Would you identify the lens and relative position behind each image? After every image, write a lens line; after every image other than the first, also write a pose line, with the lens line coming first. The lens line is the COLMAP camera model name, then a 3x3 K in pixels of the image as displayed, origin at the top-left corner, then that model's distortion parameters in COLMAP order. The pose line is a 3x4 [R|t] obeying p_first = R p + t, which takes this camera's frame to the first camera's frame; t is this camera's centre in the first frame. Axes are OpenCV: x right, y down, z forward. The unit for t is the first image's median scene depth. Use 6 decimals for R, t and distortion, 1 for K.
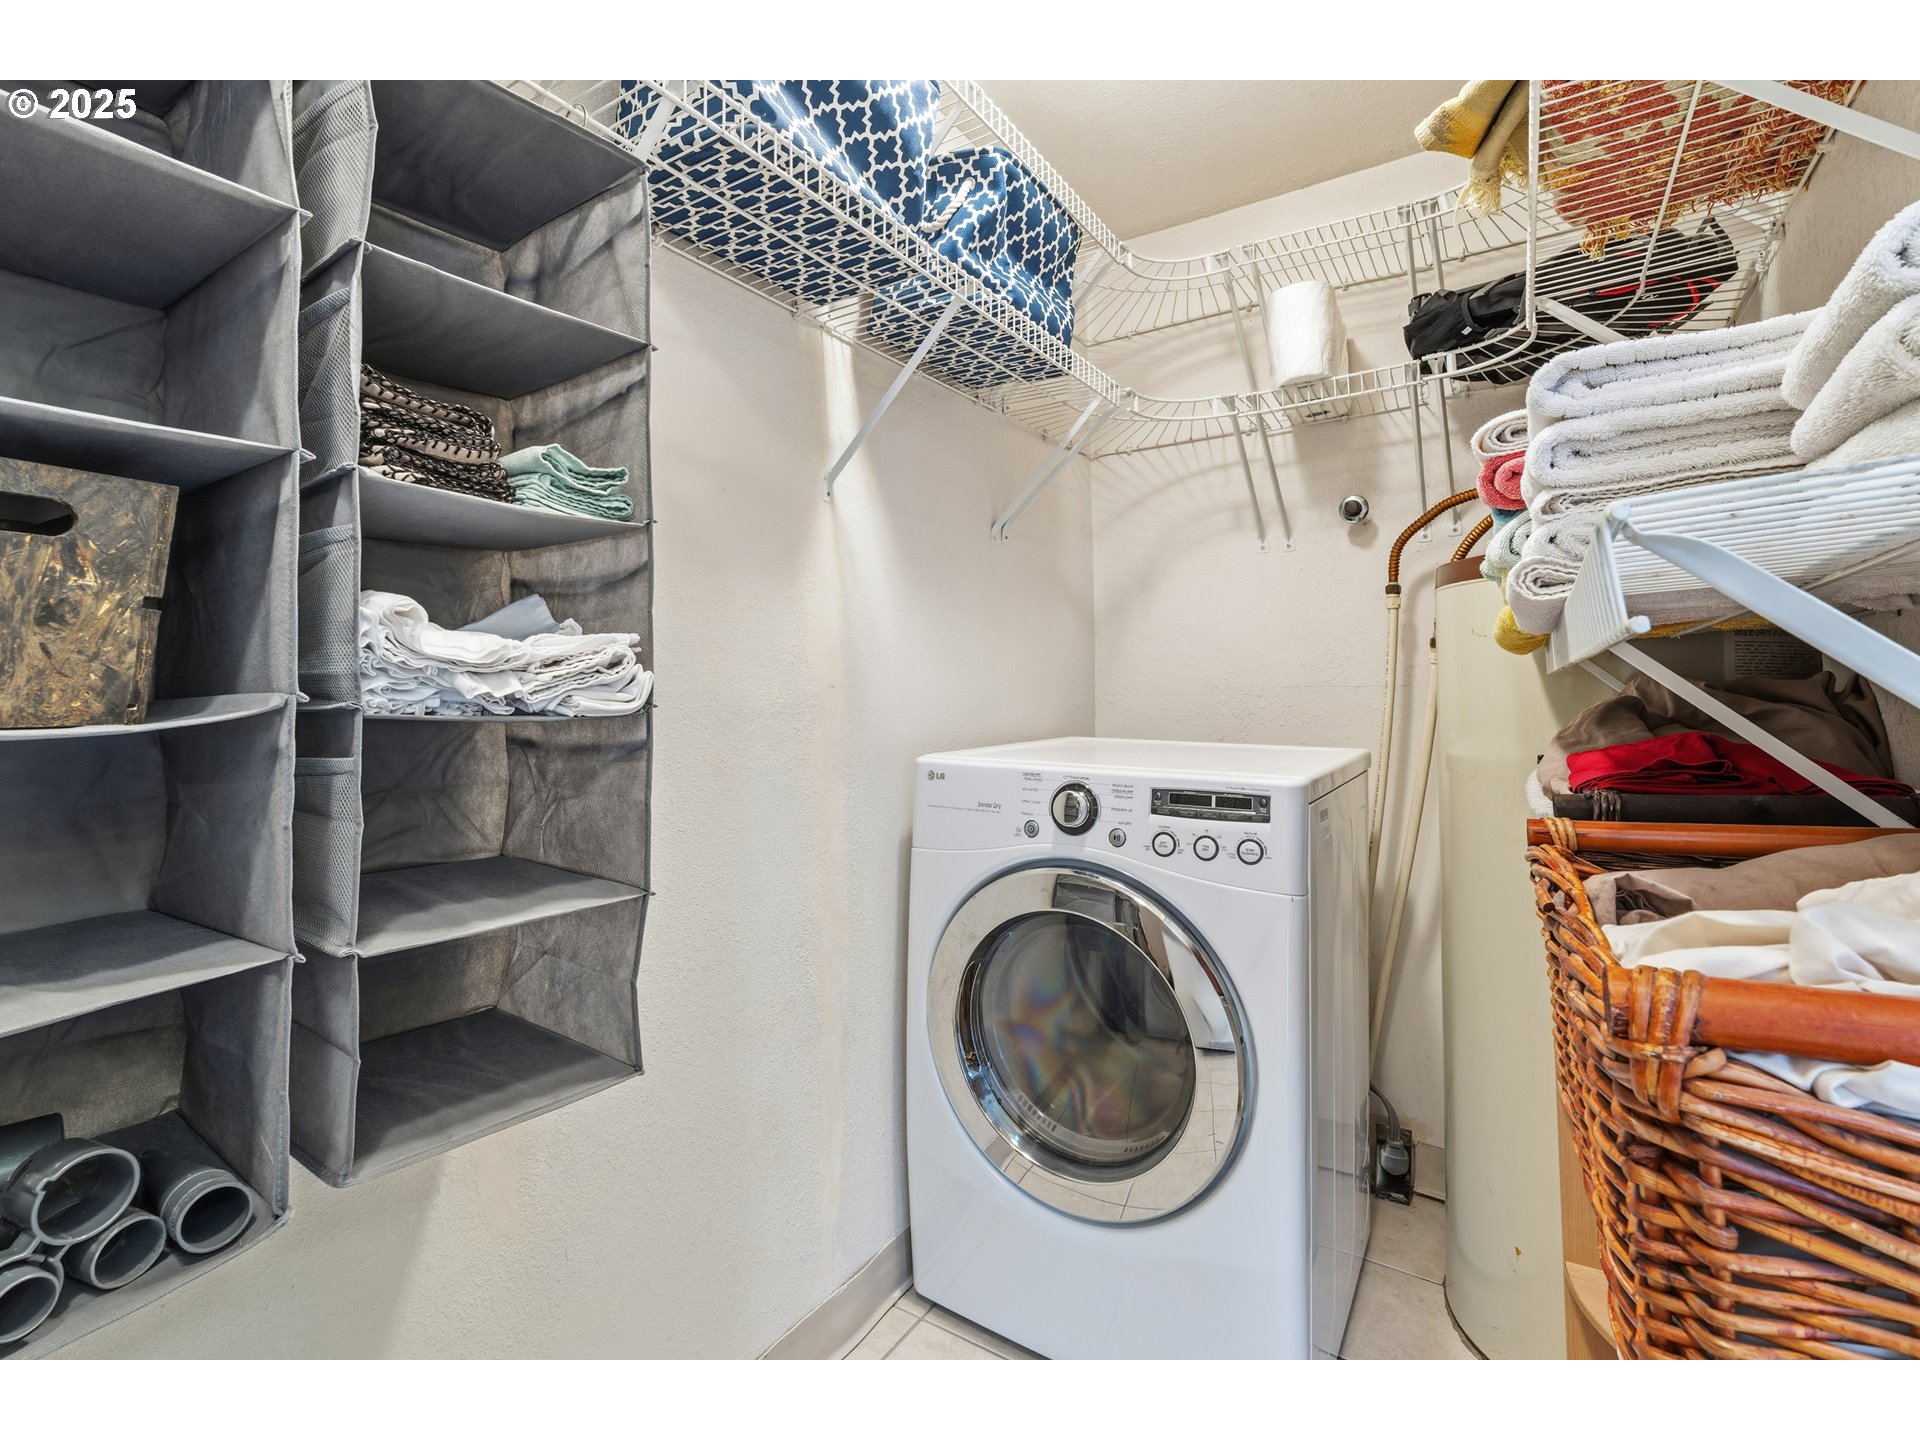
lens RADIAL K [[840.3, 0, 960.0], [0, 840.3, 720.0], [0, 0, 1]] dist [0.009137, -0.000135]
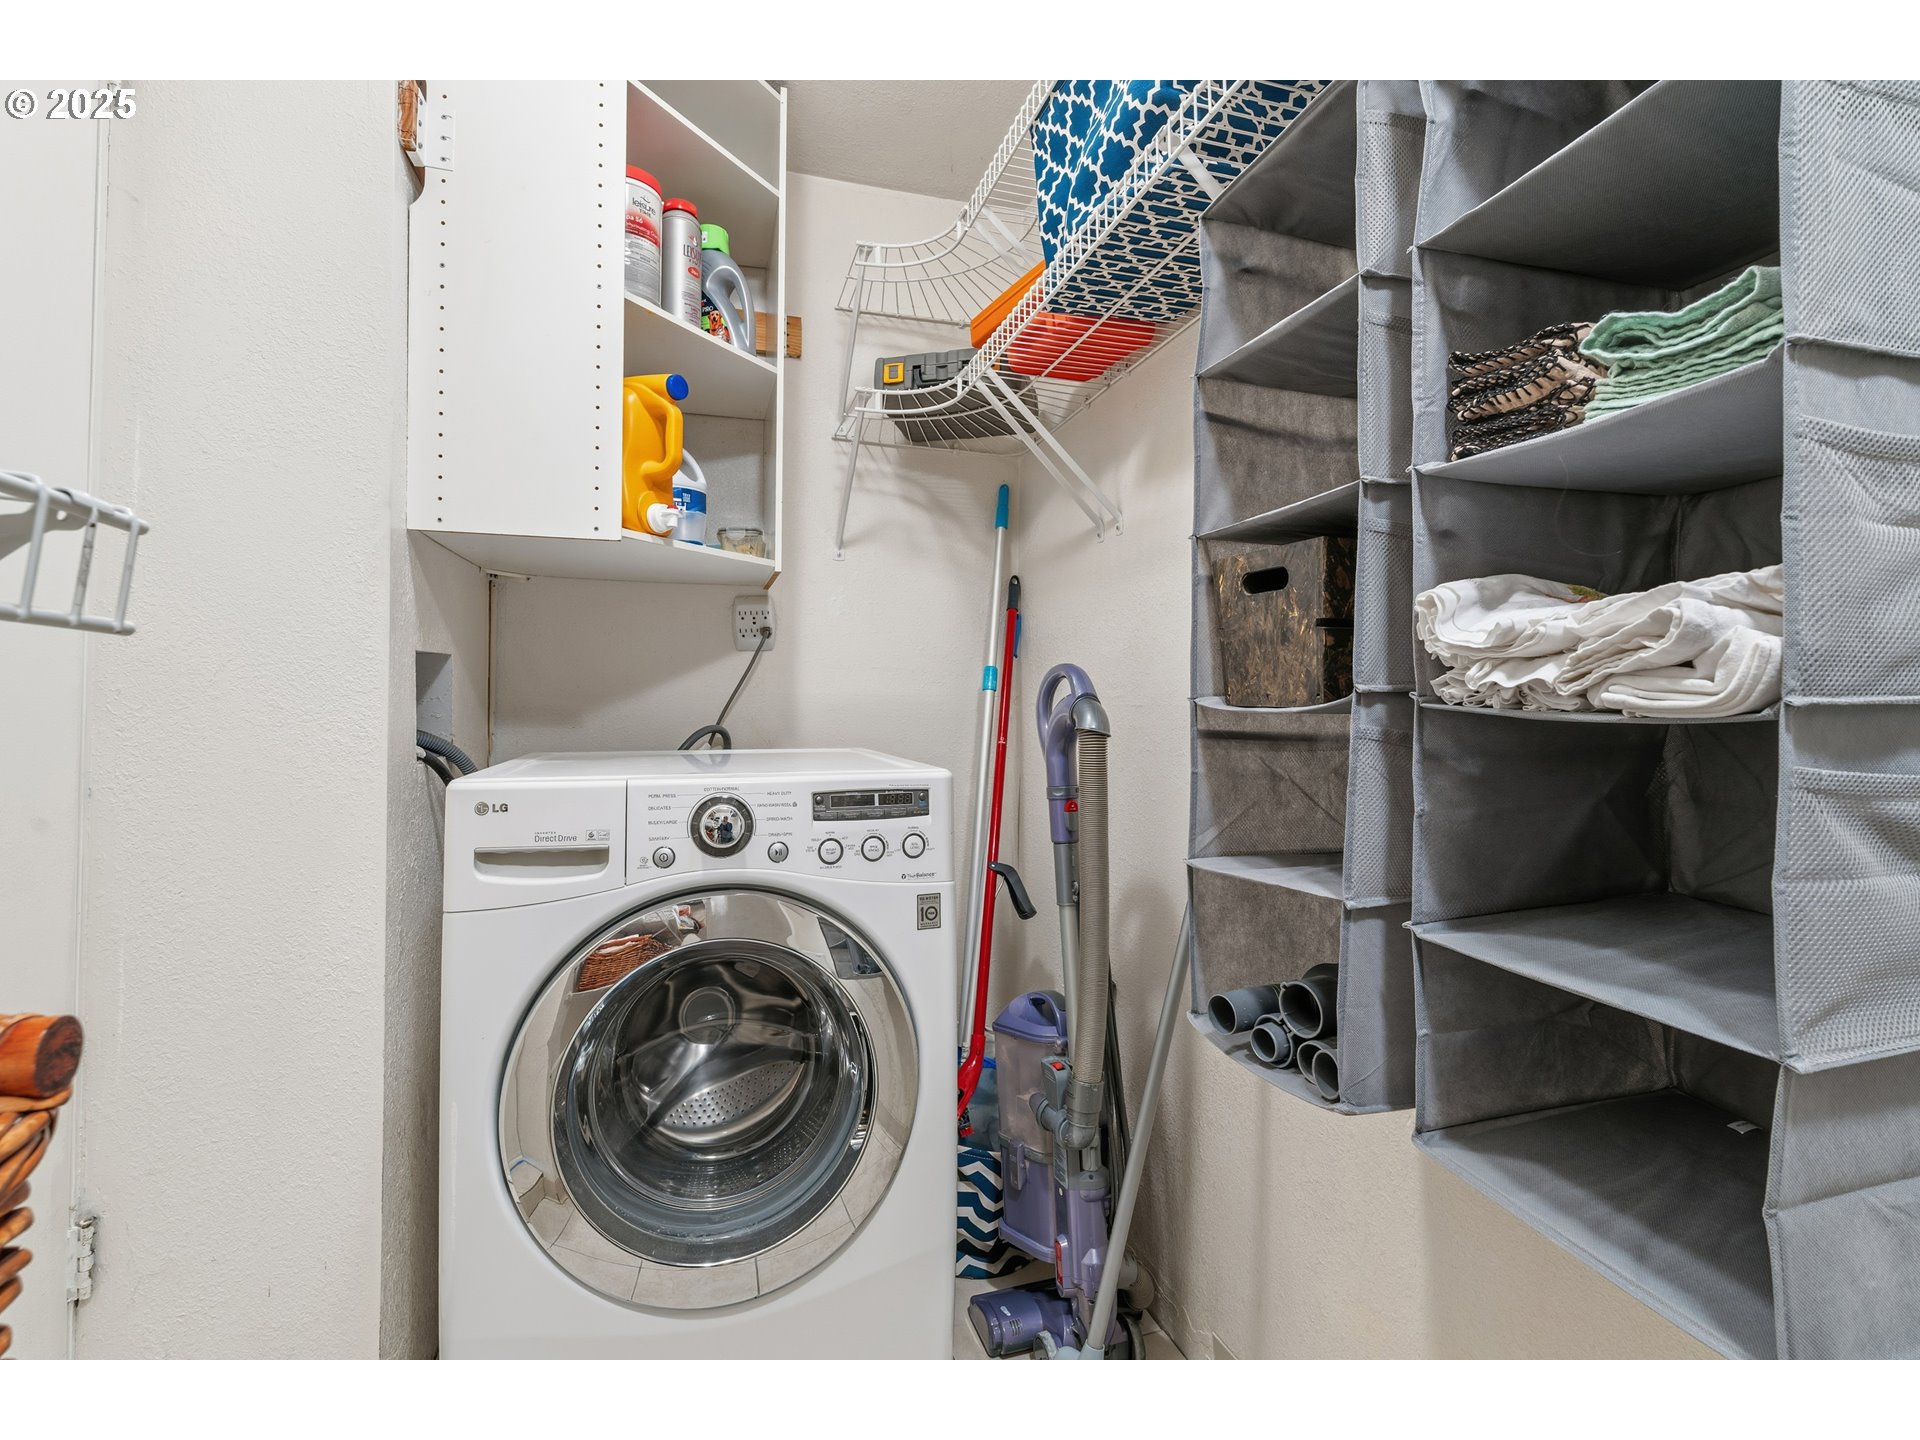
lens RADIAL K [[840.3, 0, 960.0], [0, 840.3, 720.0], [0, 0, 1]] dist [0.009137, -0.000135]
pose [[-0.586782, 0.029346, -0.809213, 0.523365], [-0.012849, 0.998880, 0.045542, -0.030481], [0.809643, 0.037121, -0.585748, 1.299790]]
